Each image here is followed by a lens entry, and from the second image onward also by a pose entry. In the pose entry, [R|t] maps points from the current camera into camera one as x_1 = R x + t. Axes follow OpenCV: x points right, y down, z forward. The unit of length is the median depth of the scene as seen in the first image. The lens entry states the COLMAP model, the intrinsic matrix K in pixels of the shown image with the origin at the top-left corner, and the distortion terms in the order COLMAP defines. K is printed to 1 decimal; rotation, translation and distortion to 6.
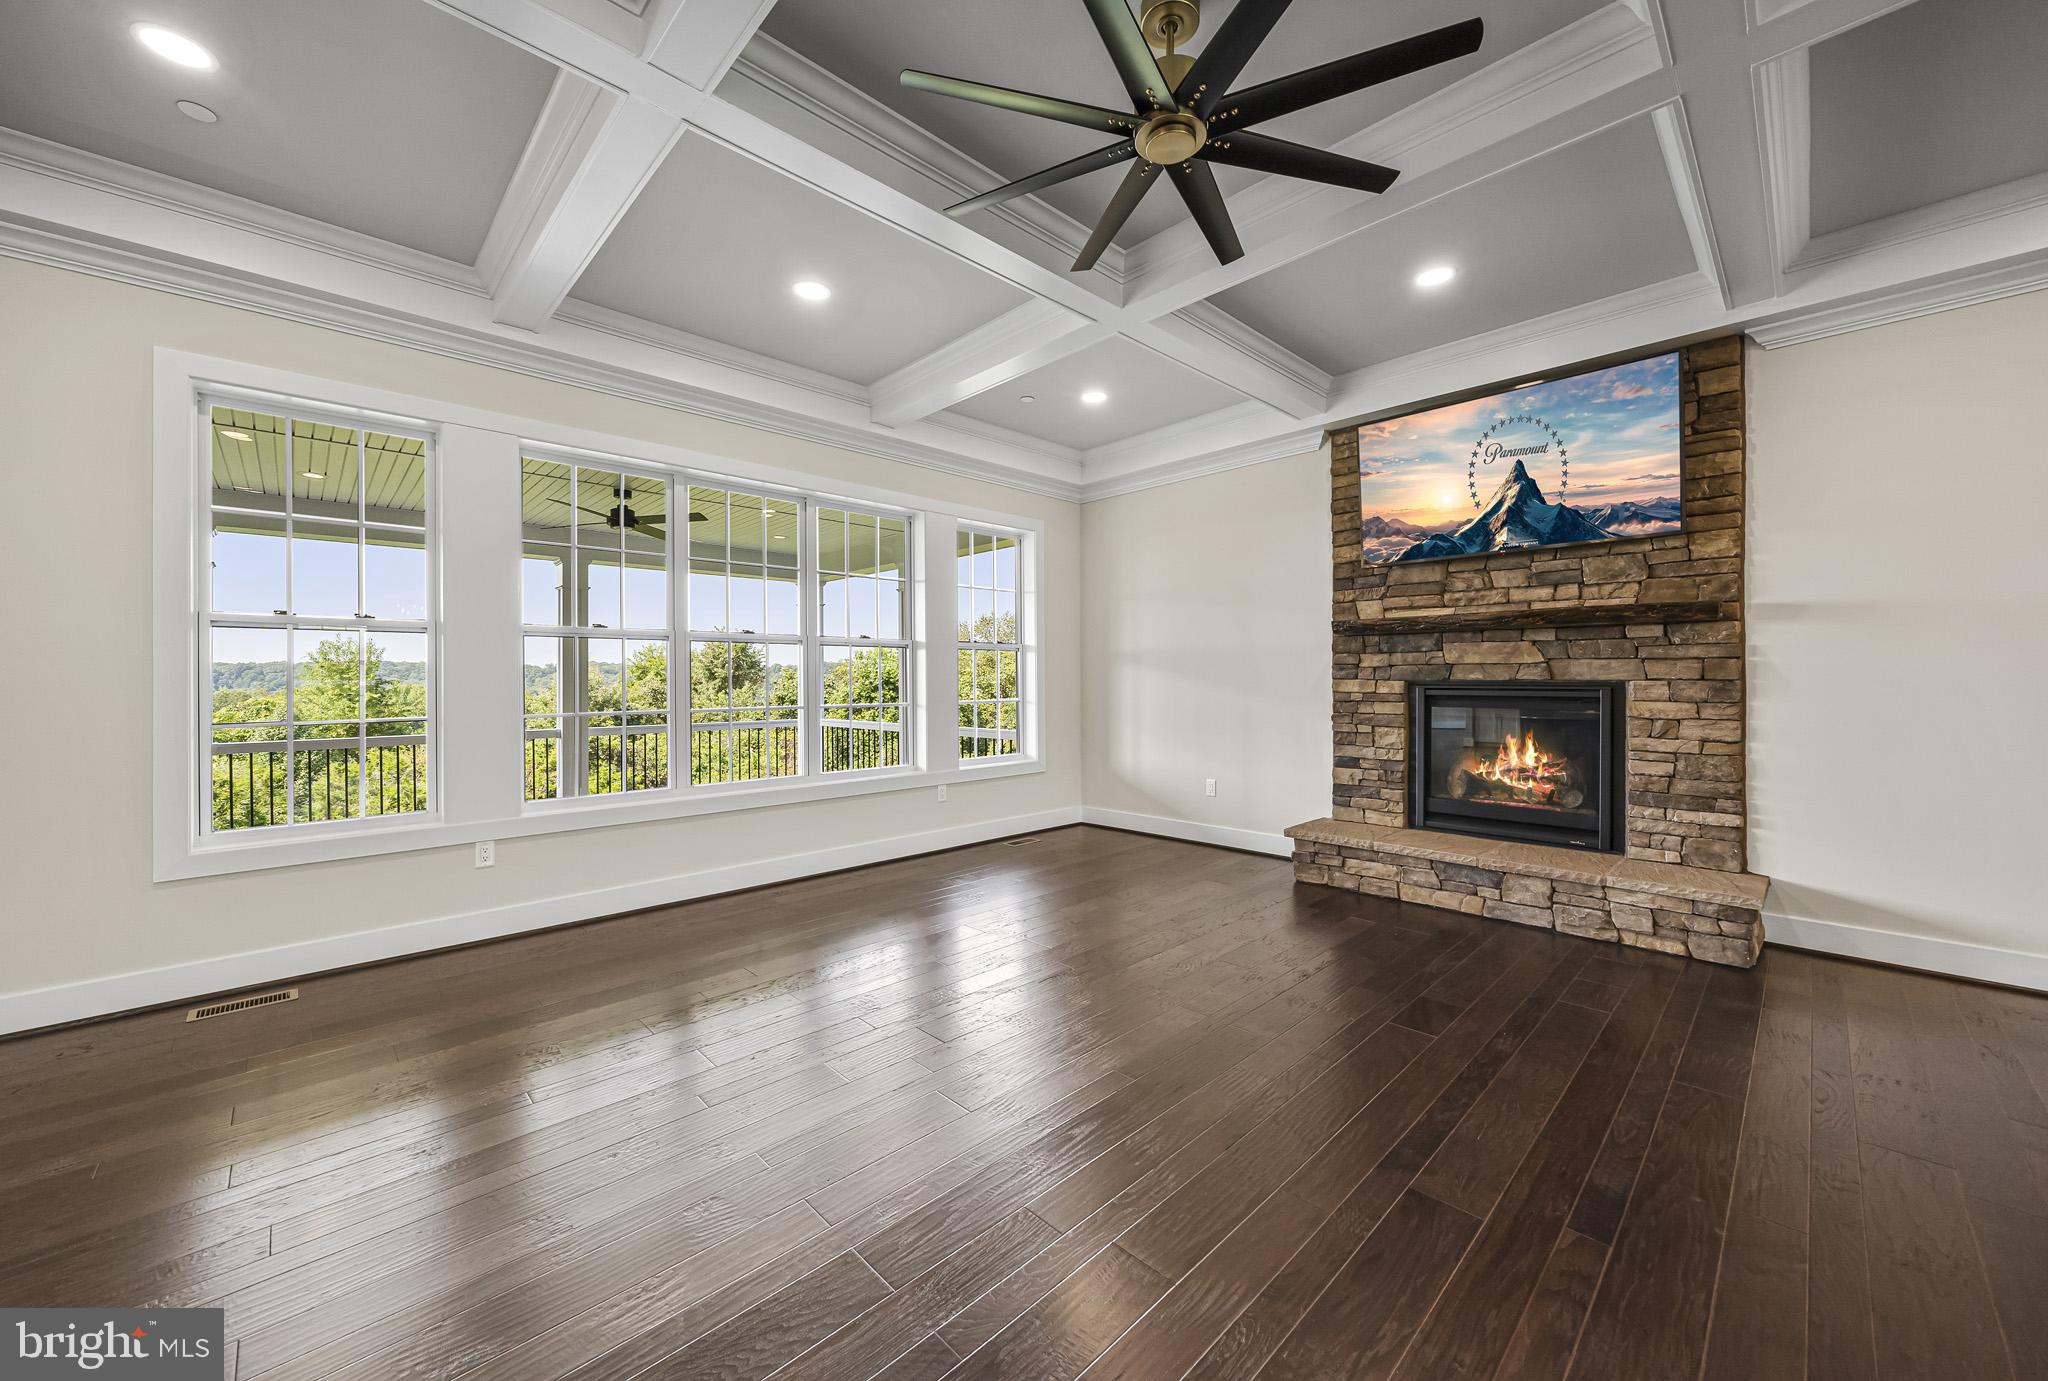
lens RADIAL K [[777.2, 0, 1028.4], [0, 777.2, 681.4], [0, 0, 1]] dist [-0.007498, -0.002493]
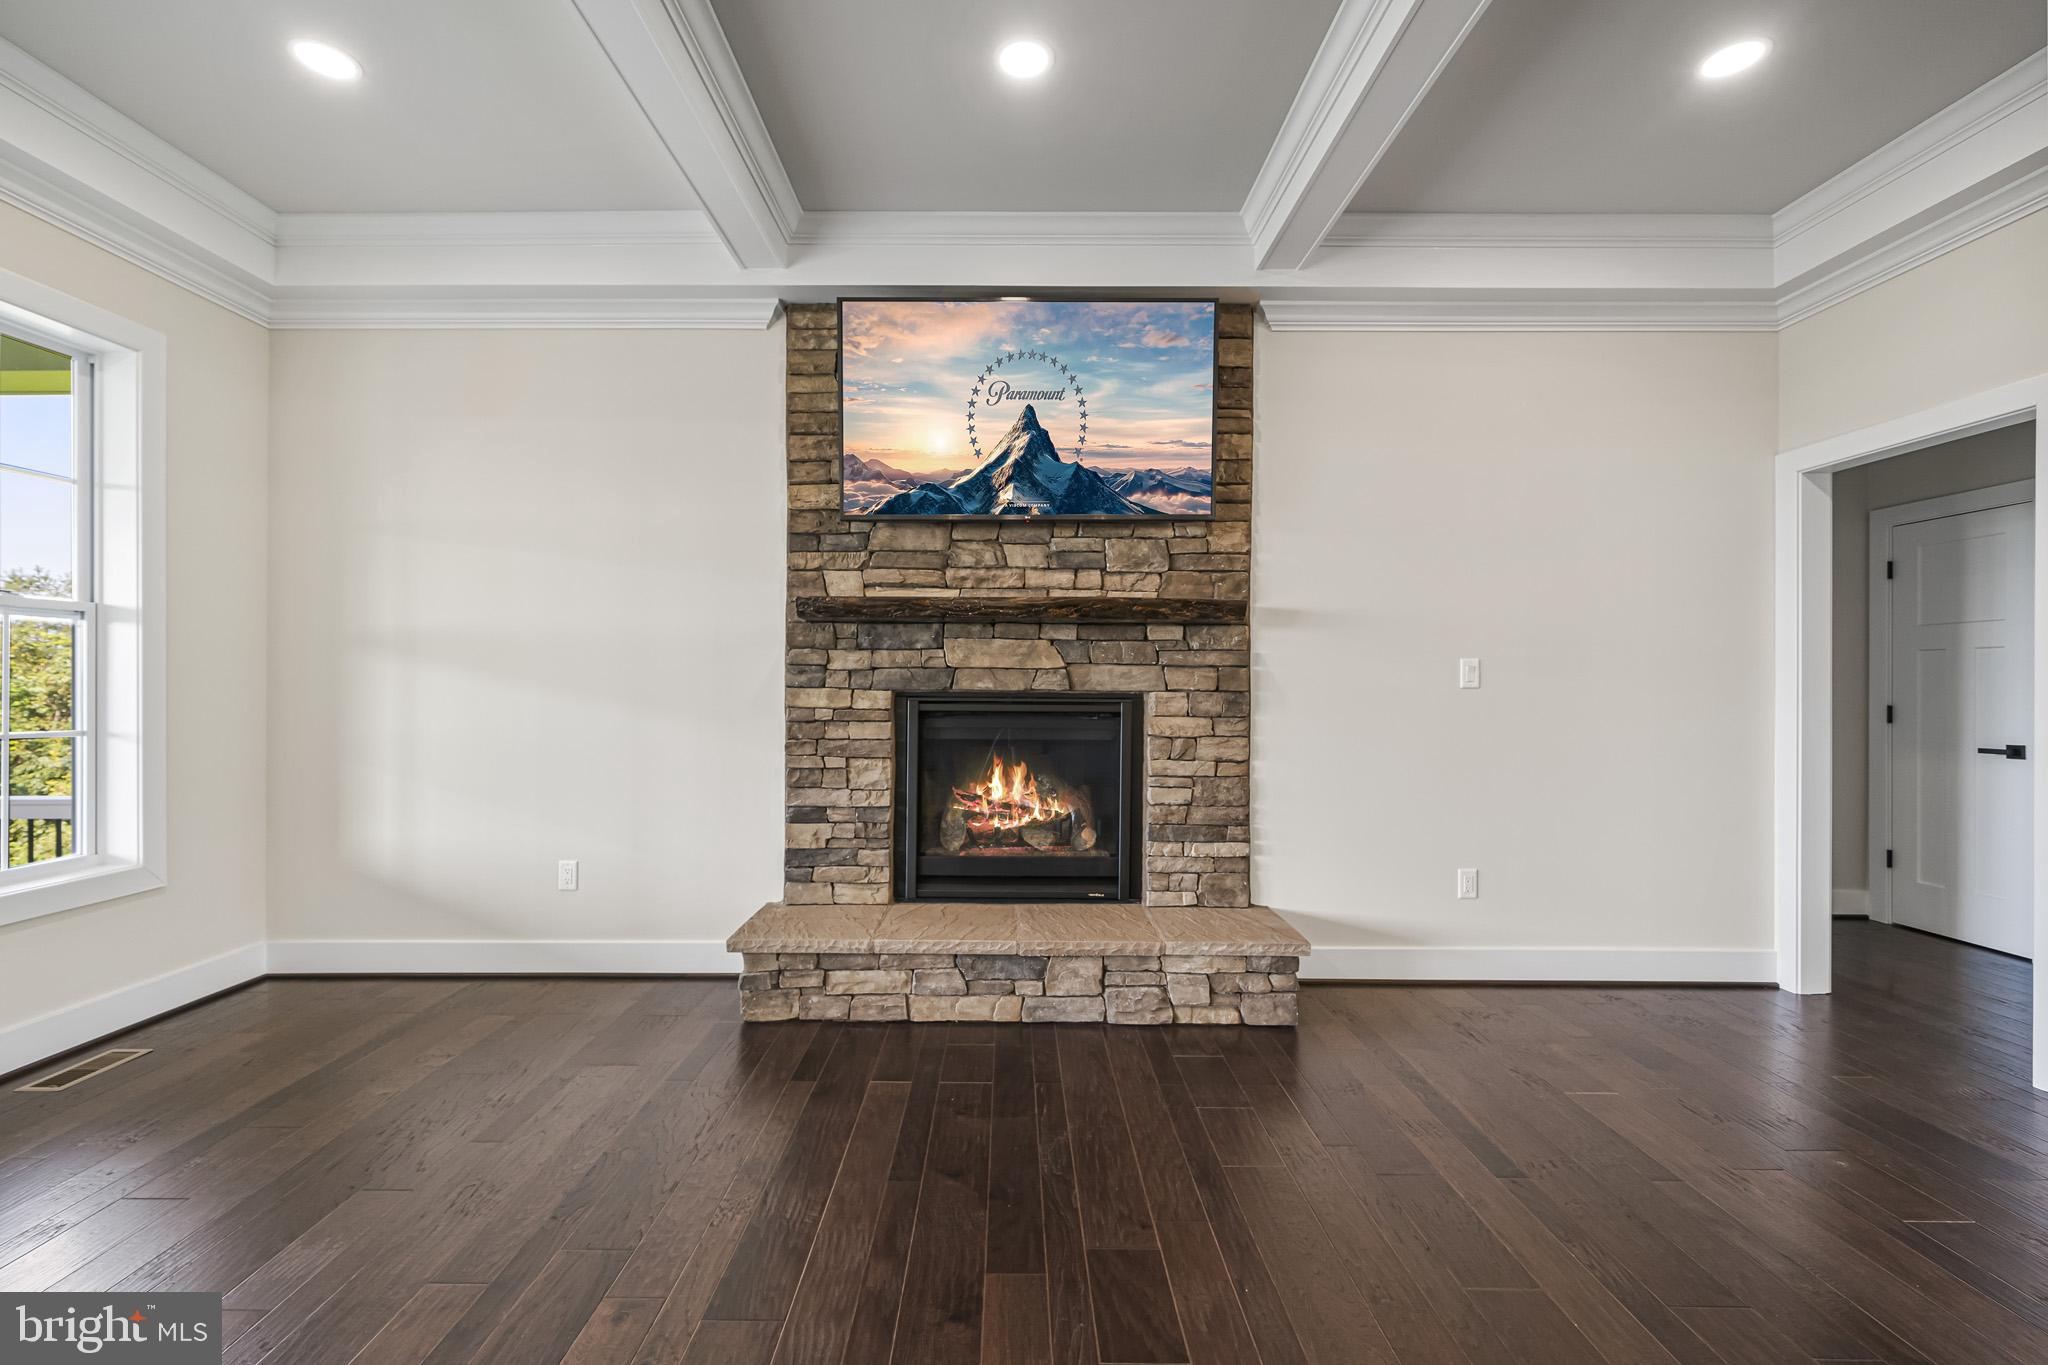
lens RADIAL K [[896.0, 0, 1036.1], [0, 896.0, 685.7], [0, 0, 1]] dist [0.003238, 0.000186]
pose [[0.703403, 0.008316, 0.710743, 0.008135], [-0.004363, 0.999963, -0.007382, 0.000193], [-0.710778, 0.002091, 0.703413, 0.387915]]
